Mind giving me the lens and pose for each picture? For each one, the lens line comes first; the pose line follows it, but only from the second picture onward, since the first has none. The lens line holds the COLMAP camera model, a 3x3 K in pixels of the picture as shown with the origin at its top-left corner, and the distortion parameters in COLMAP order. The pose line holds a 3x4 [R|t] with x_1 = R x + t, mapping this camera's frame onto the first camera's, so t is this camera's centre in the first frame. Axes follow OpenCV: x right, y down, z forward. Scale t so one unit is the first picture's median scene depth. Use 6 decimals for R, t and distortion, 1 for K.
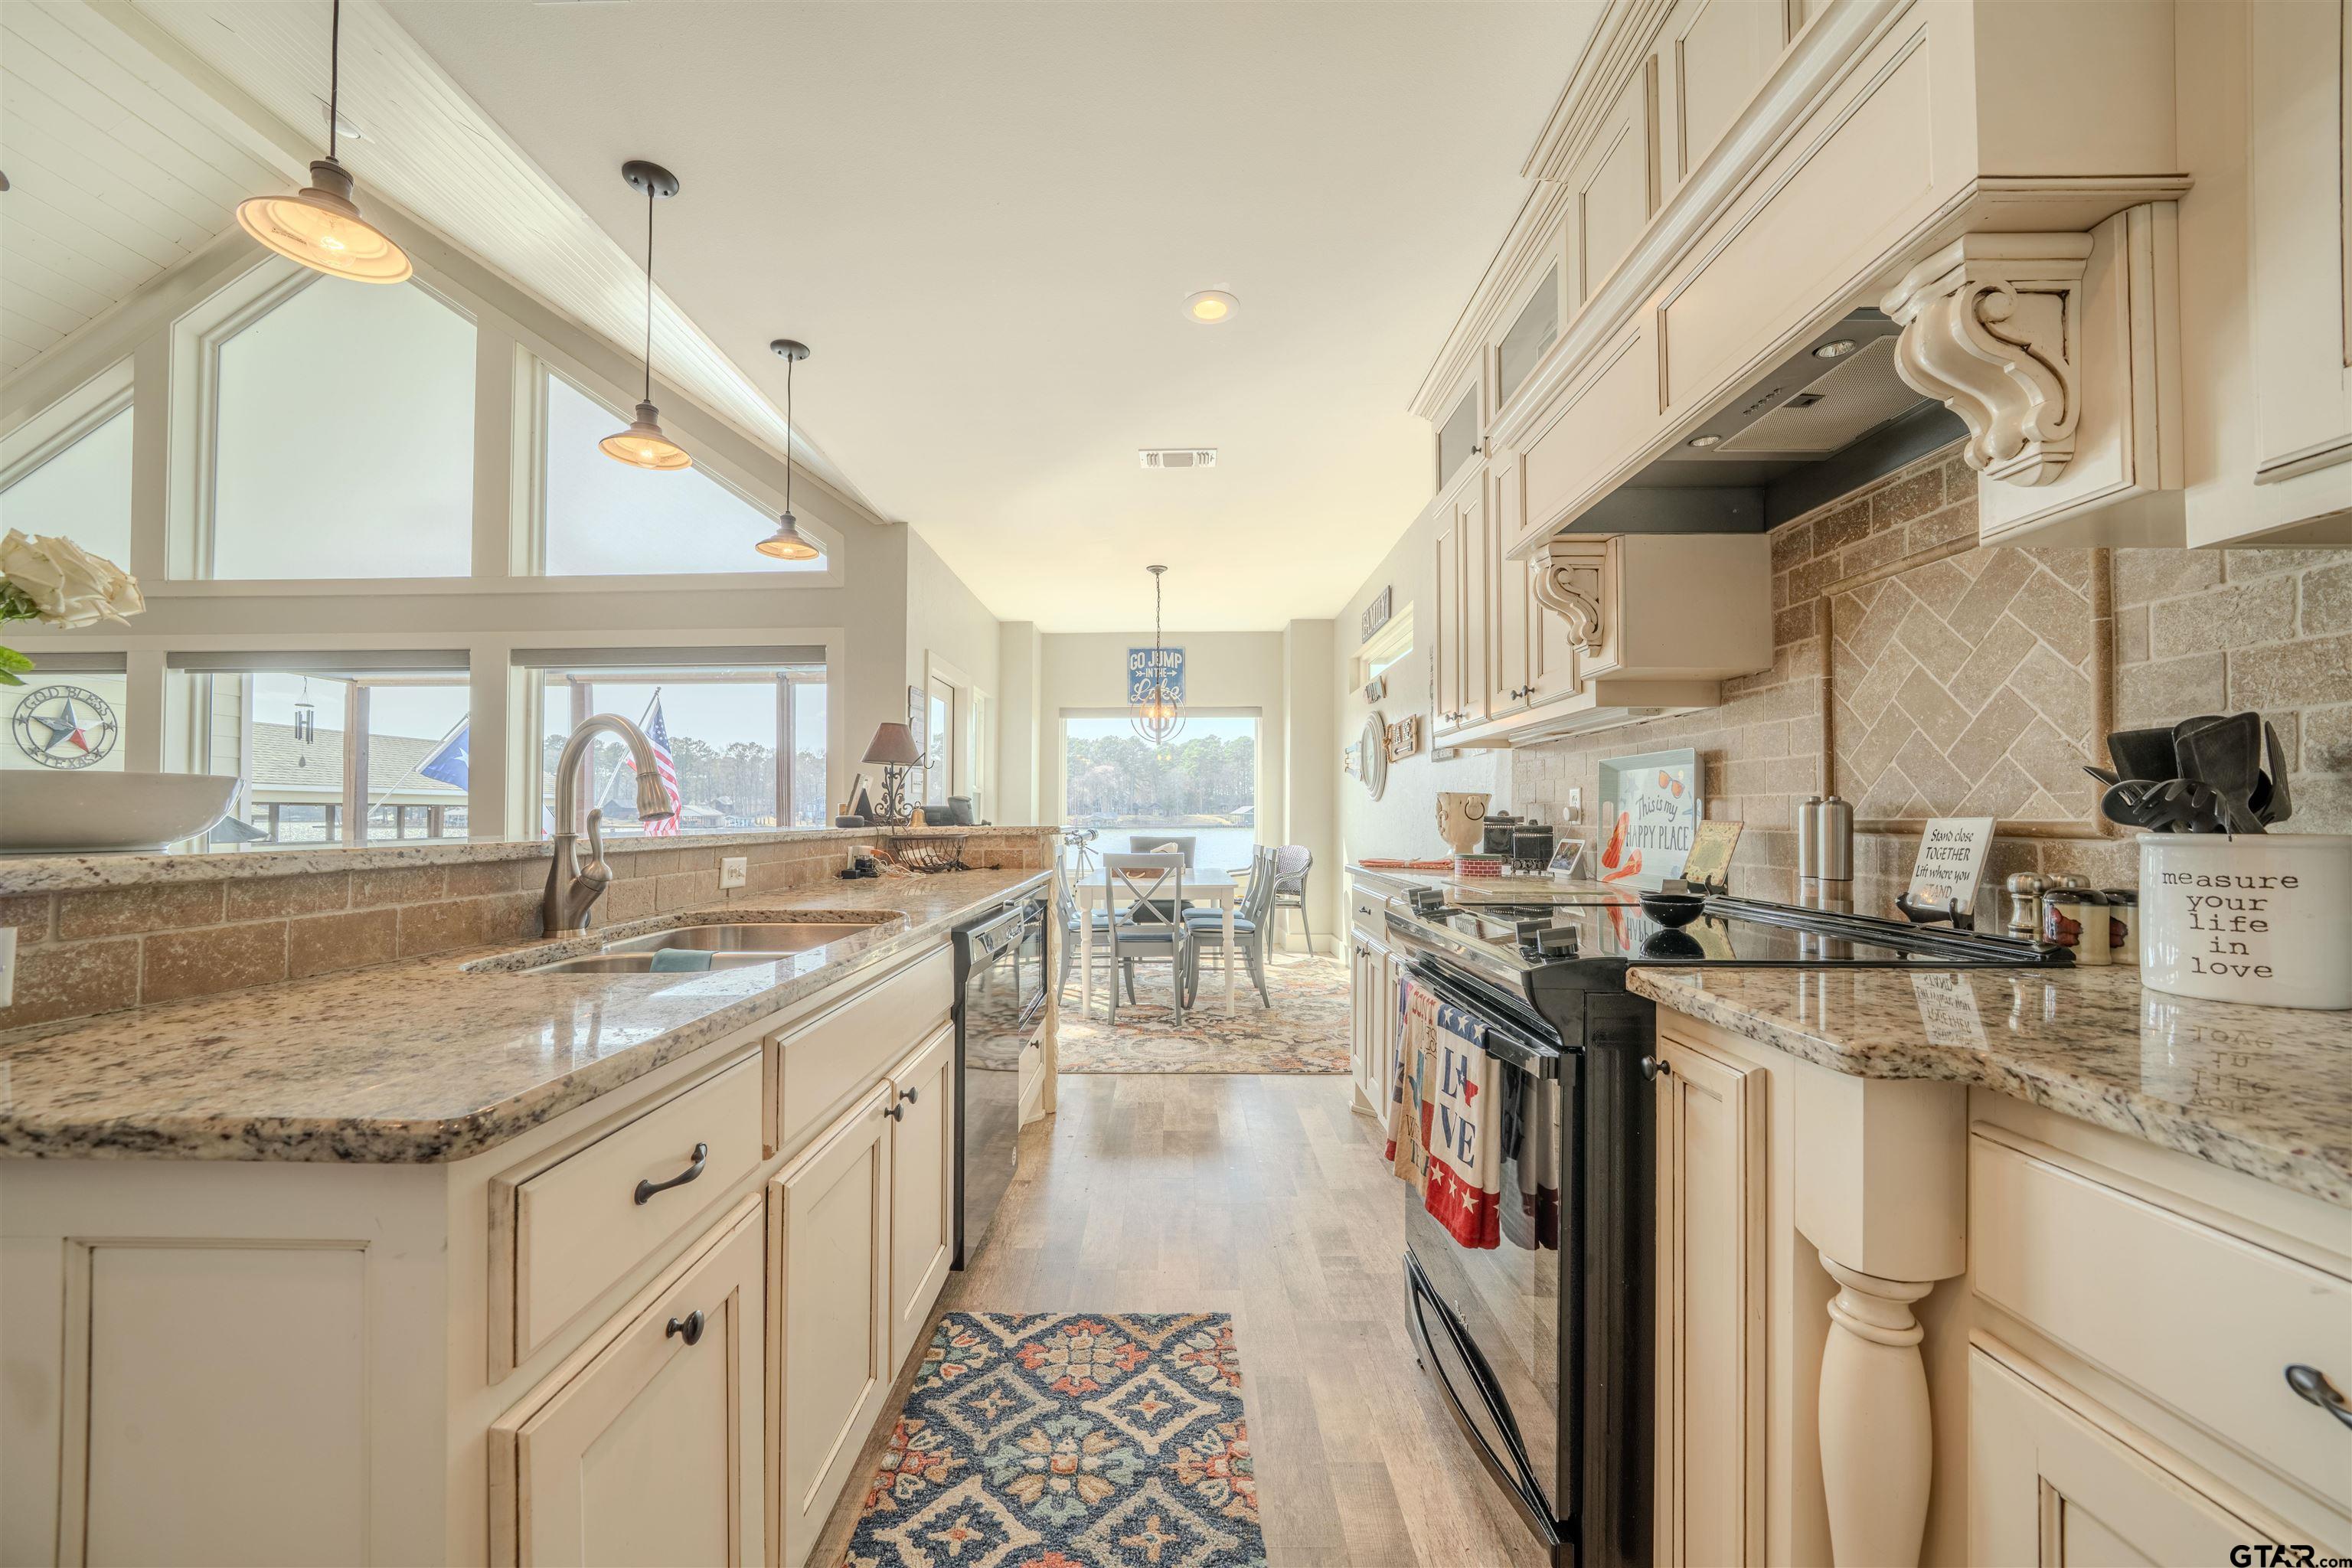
lens RADIAL K [[875.8, 0, 1158.7], [0, 875.8, 802.0], [0, 0, 1]] dist [-0.015155, 0.000058]
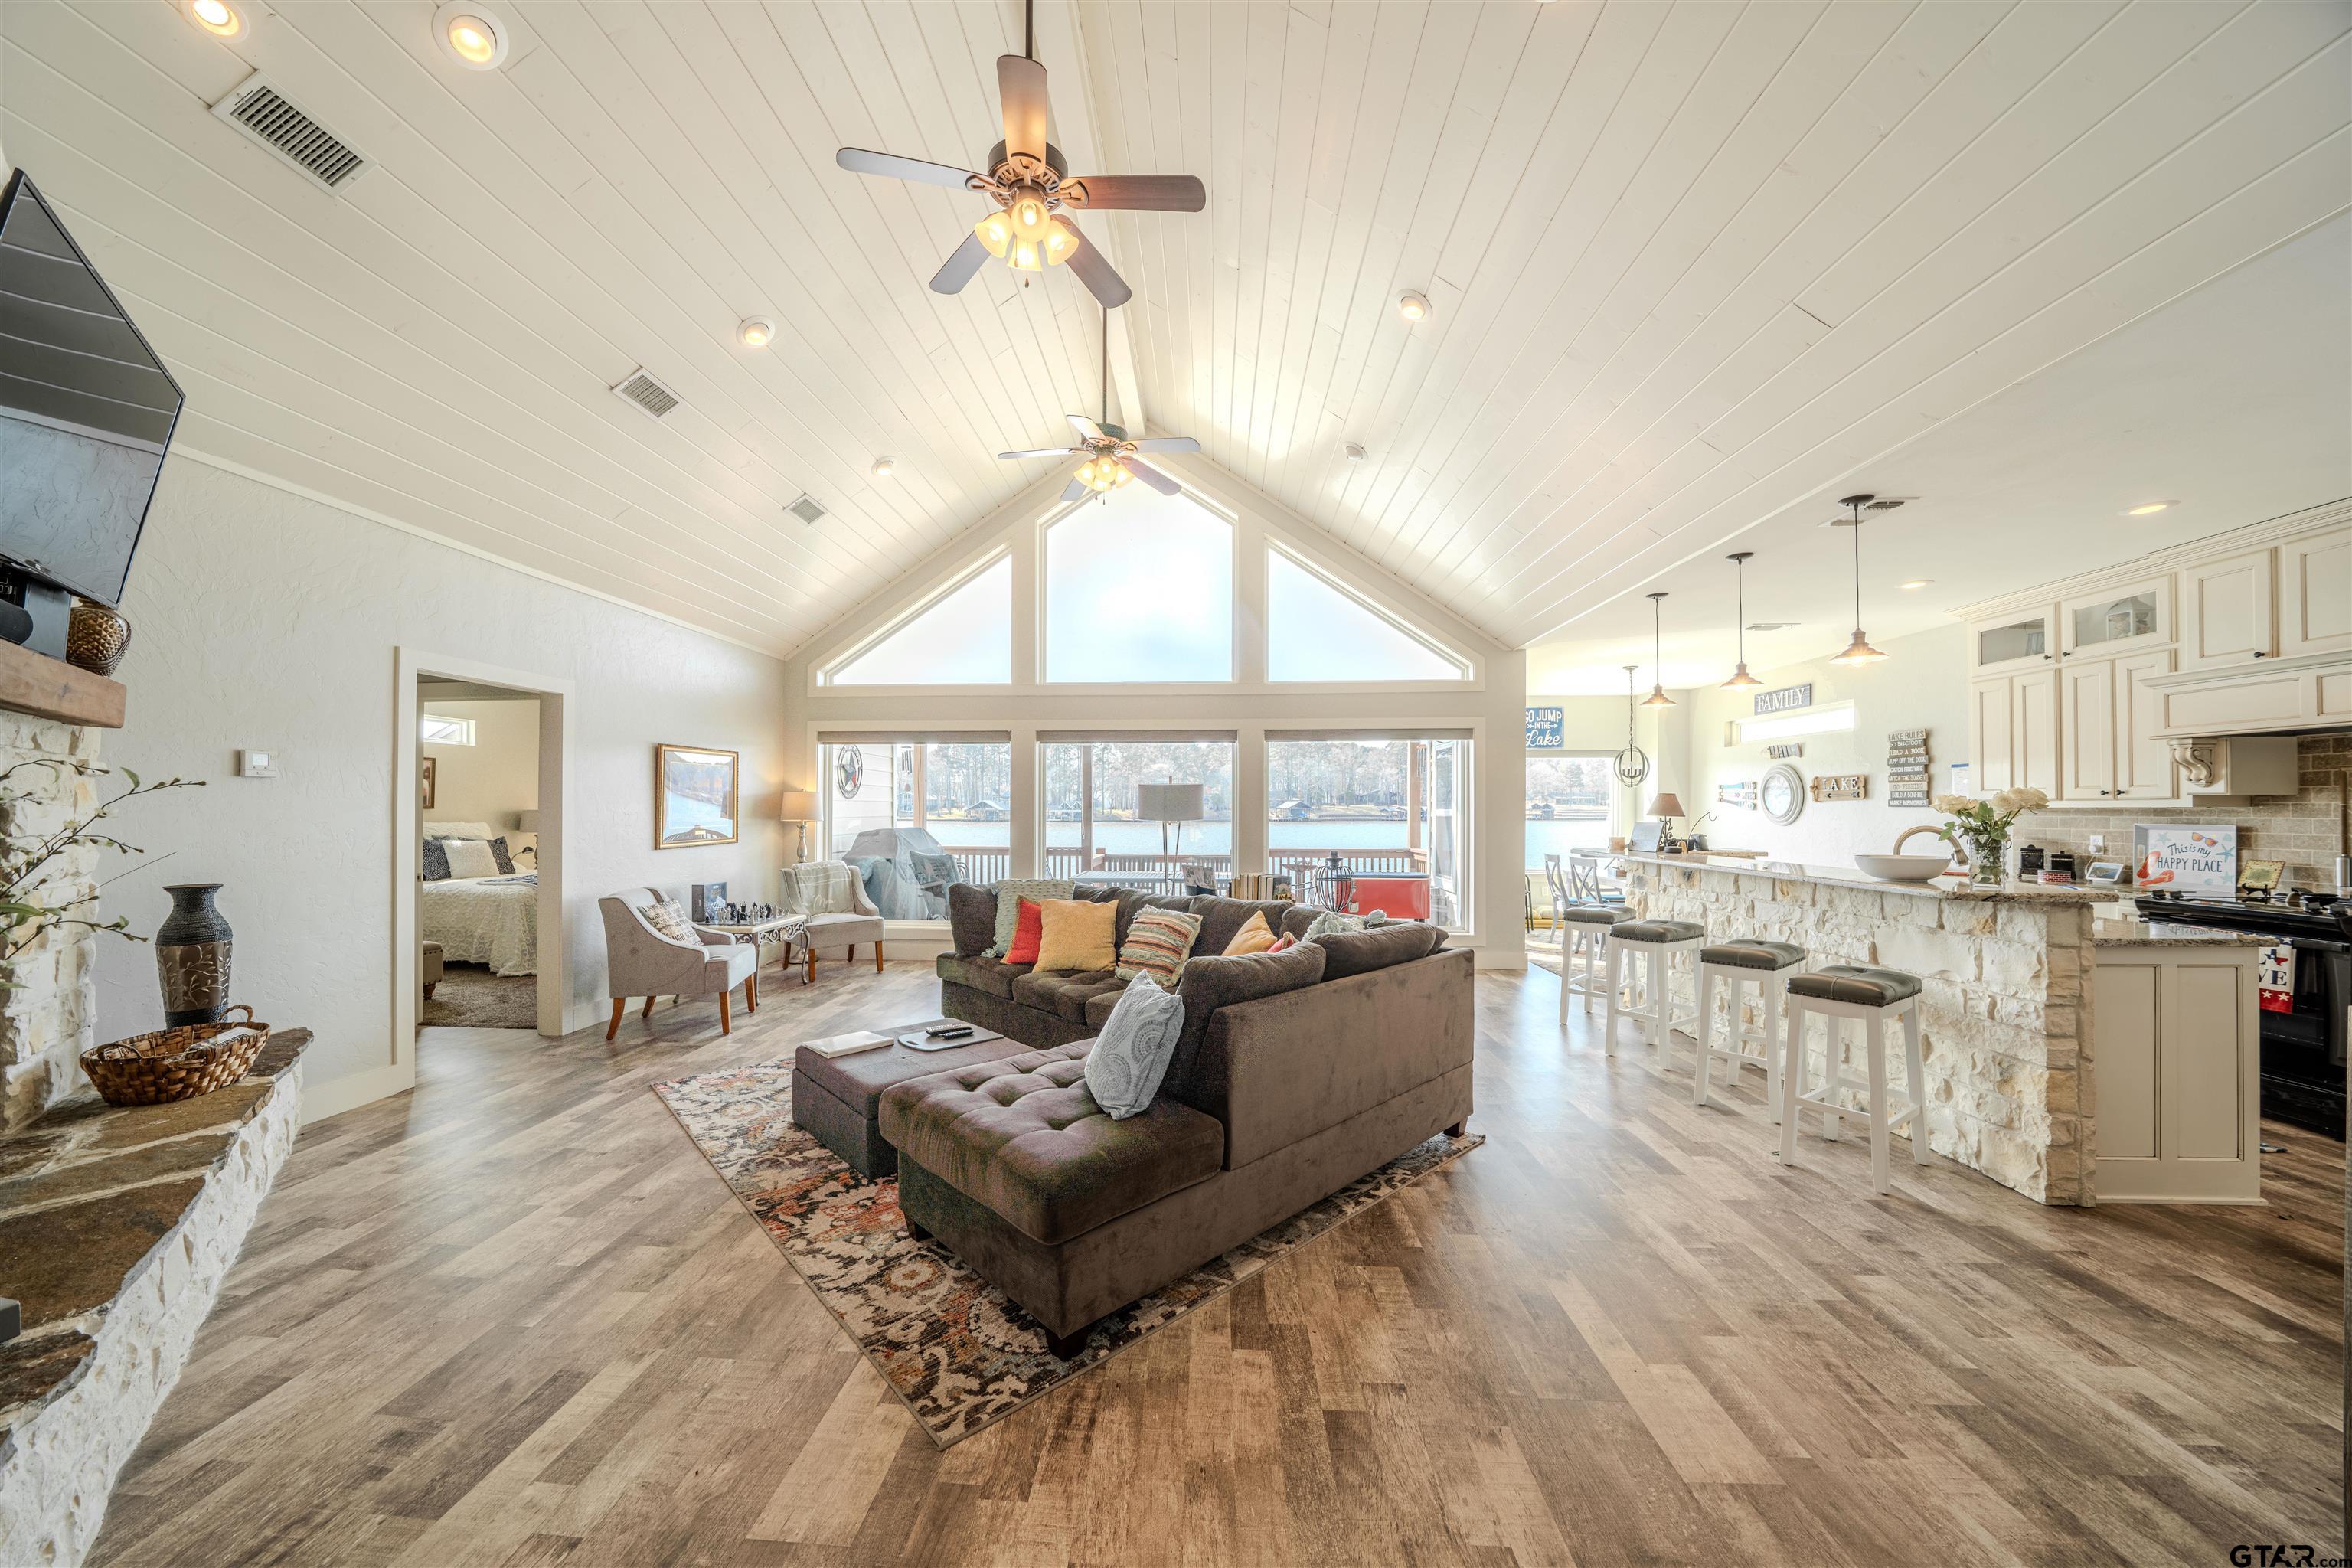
lens RADIAL K [[818.9, 0, 1161.8], [0, 818.9, 802.6], [0, 0, 1]] dist [-0.026884, 0.003503]
pose [[0.998976, 0.002285, -0.045191, -2.237937], [-0.001962, 0.999972, 0.007191, -0.144967], [0.045206, -0.007095, 0.998952, -1.234939]]
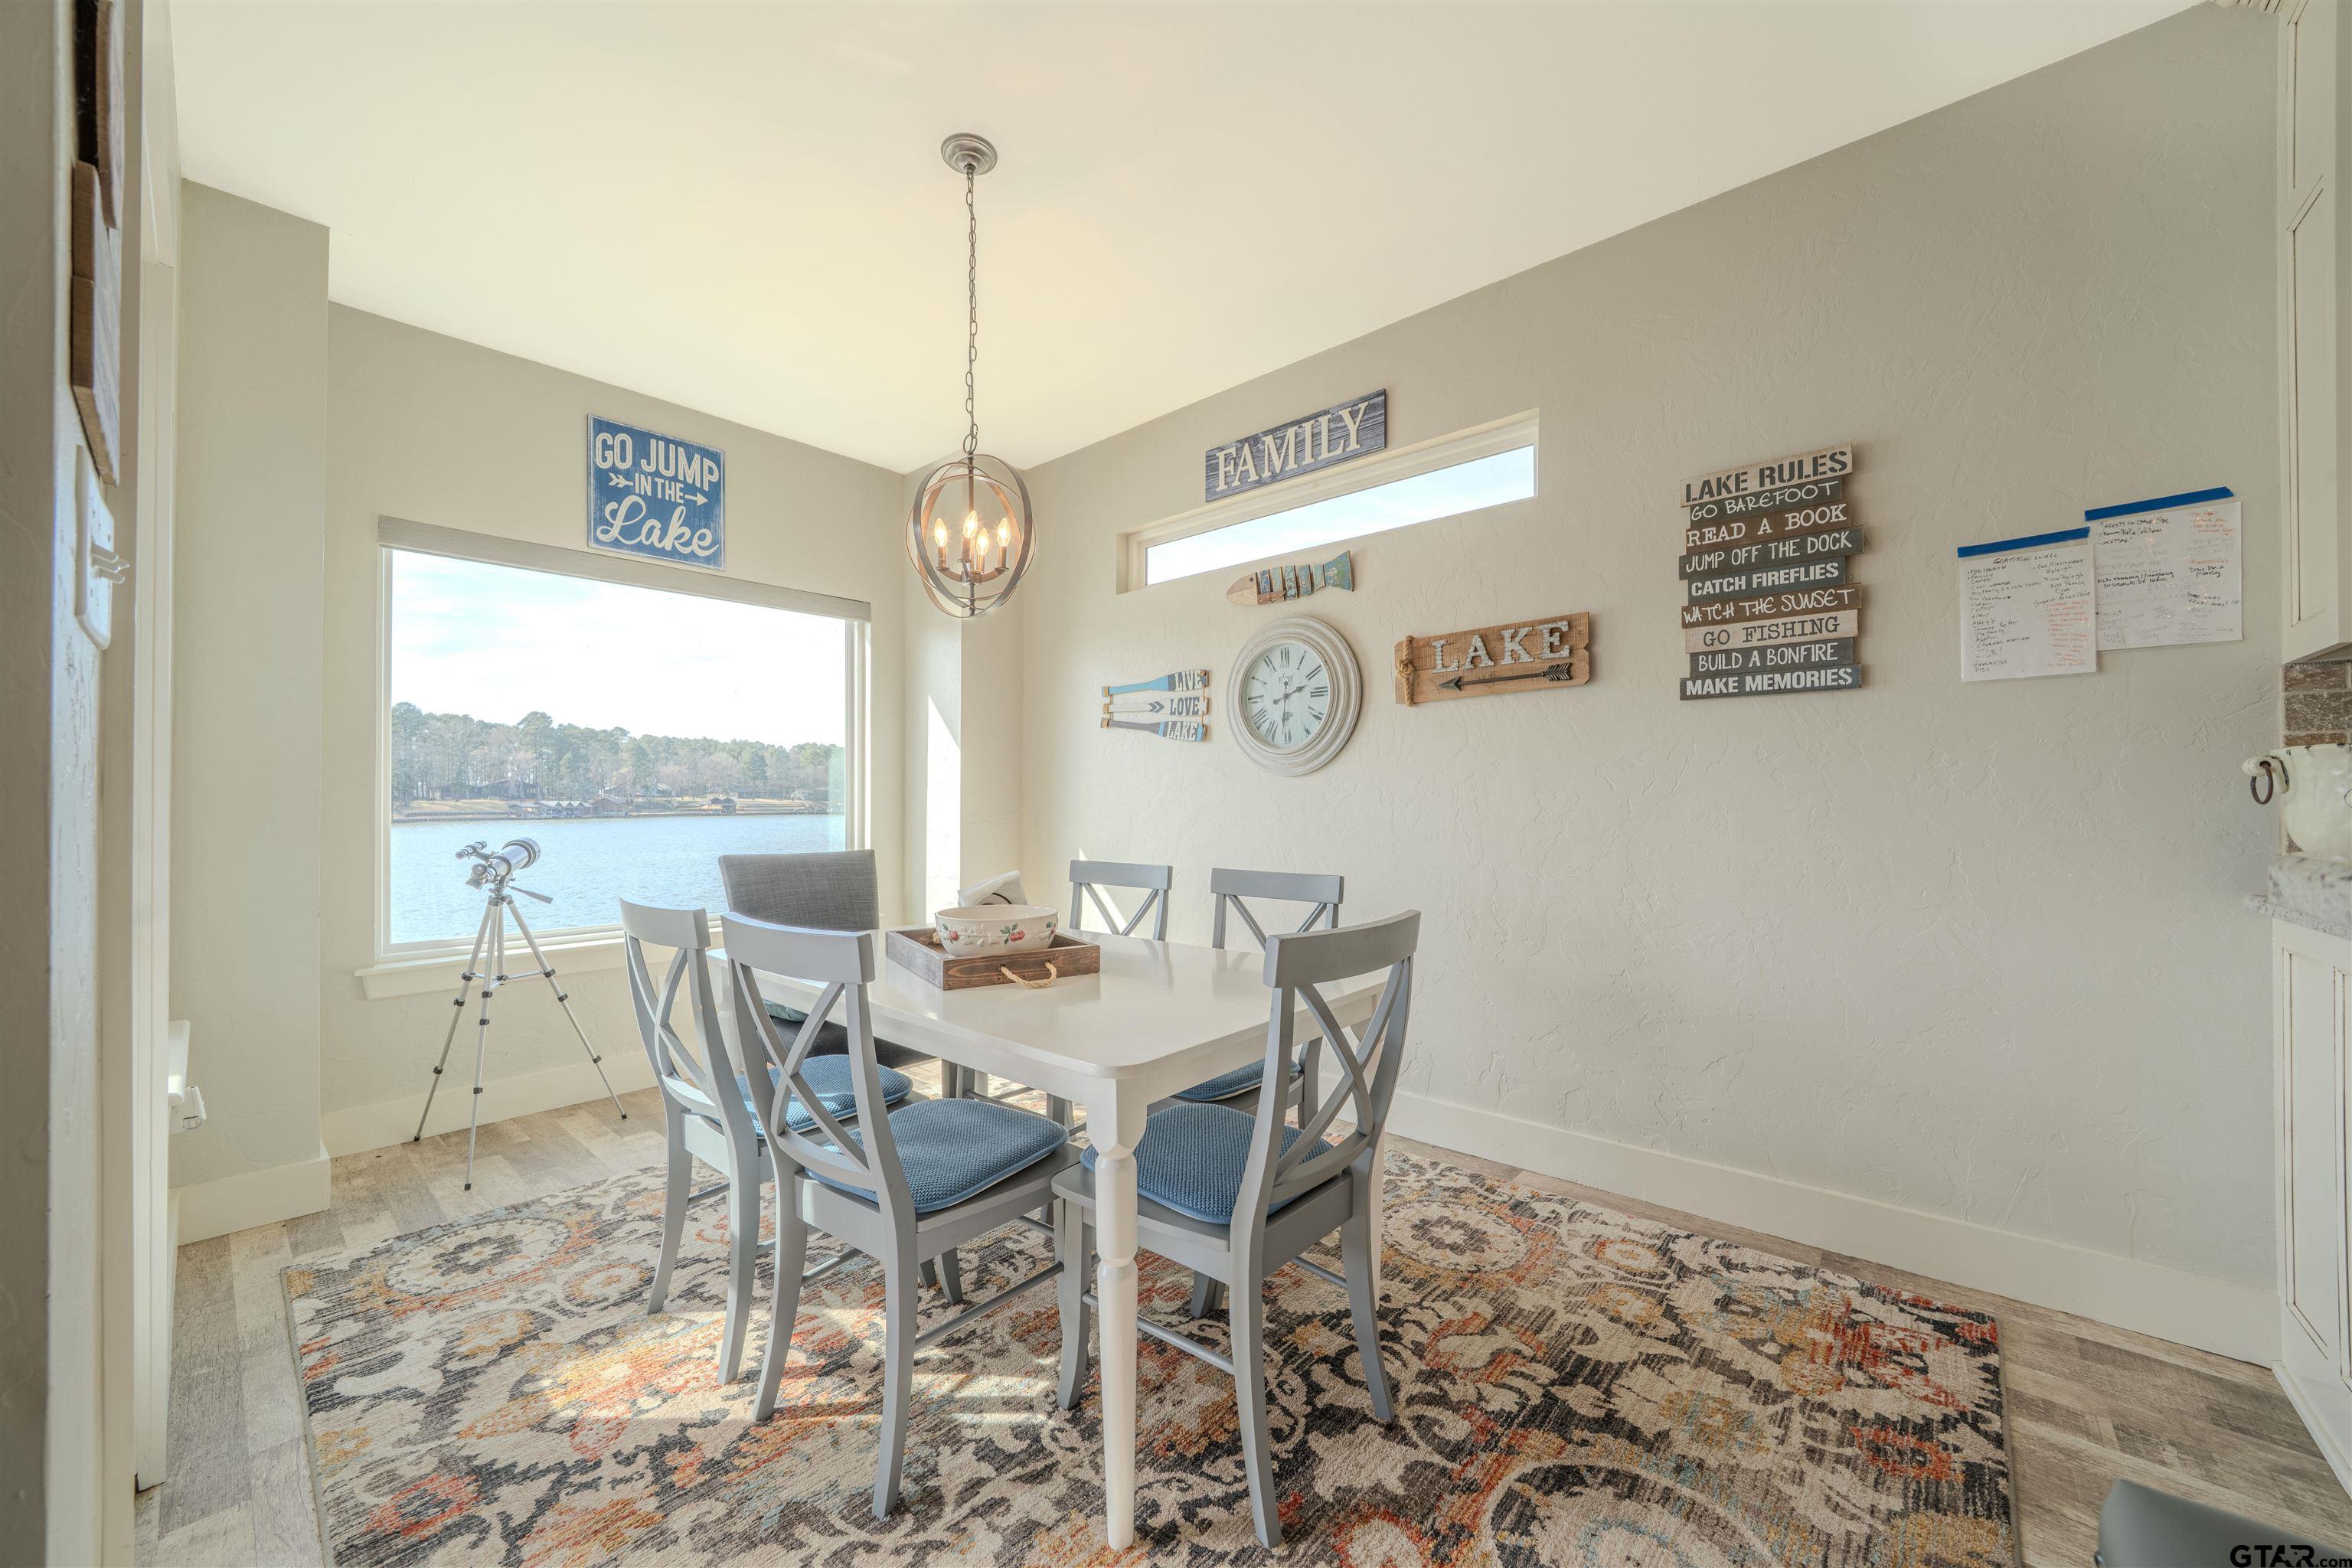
lens RADIAL K [[875.8, 0, 1158.7], [0, 875.8, 802.0], [0, 0, 1]] dist [-0.015155, 0.000058]
pose [[0.656588, -0.001232, 0.754248, -0.718404], [-0.007690, 0.999936, 0.008328, 0.036111], [-0.754210, -0.011268, 0.656536, 2.109617]]
